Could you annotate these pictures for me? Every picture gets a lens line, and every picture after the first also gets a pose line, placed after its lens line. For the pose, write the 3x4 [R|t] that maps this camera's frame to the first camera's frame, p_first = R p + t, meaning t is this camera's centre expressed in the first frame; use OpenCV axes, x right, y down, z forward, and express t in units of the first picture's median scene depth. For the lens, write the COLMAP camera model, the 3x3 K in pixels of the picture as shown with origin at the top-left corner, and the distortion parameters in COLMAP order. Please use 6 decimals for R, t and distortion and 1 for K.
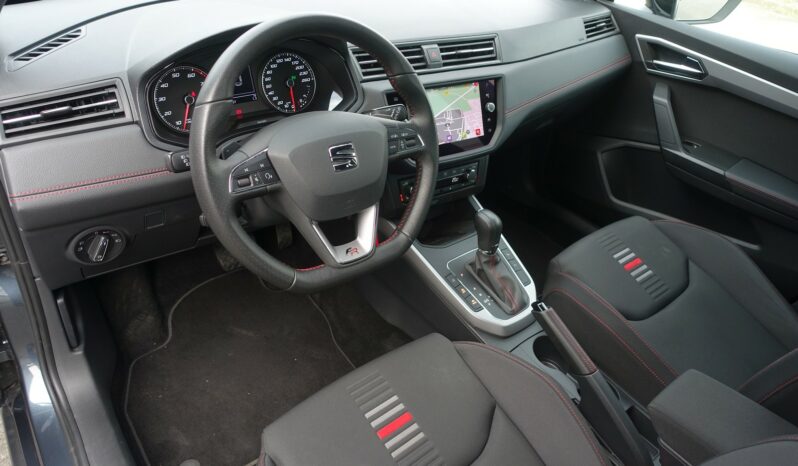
lens RADIAL K [[554.1, 0, 400.2], [0, 554.1, 231.8], [0, 0, 1]] dist [-0.002181, -0.006520]
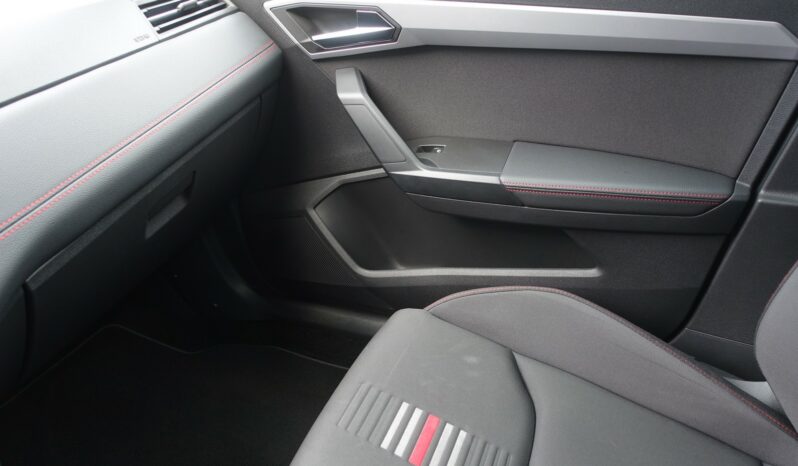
lens RADIAL K [[554.1, 0, 400.1], [0, 554.1, 228.1], [0, 0, 1]] dist [-0.002181, -0.006520]
pose [[0.861453, -0.403250, 0.308688, 0.368839], [0.421702, 0.906703, 0.007617, -0.129670], [-0.282960, 0.123613, 0.951133, 0.602983]]
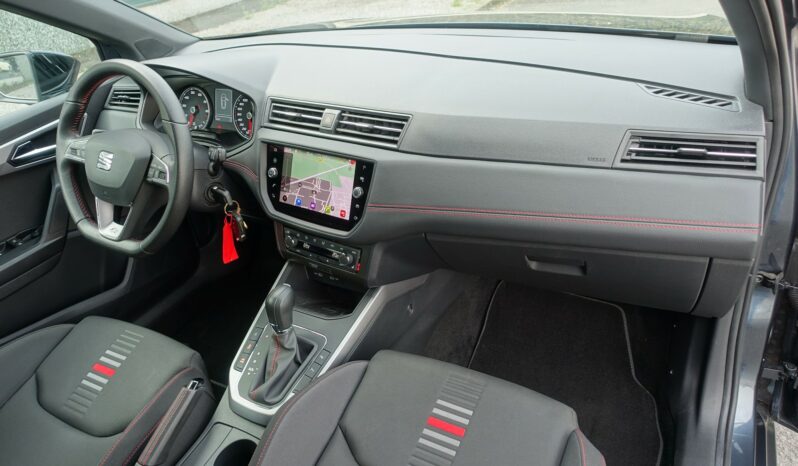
lens RADIAL K [[554.1, 0, 401.2], [0, 554.1, 235.7], [0, 0, 1]] dist [-0.002181, -0.006520]
pose [[0.371710, 0.365760, -0.853259, 0.957473], [-0.414515, 0.887796, 0.199987, -0.369600], [0.830668, 0.279352, 0.481616, 0.669594]]
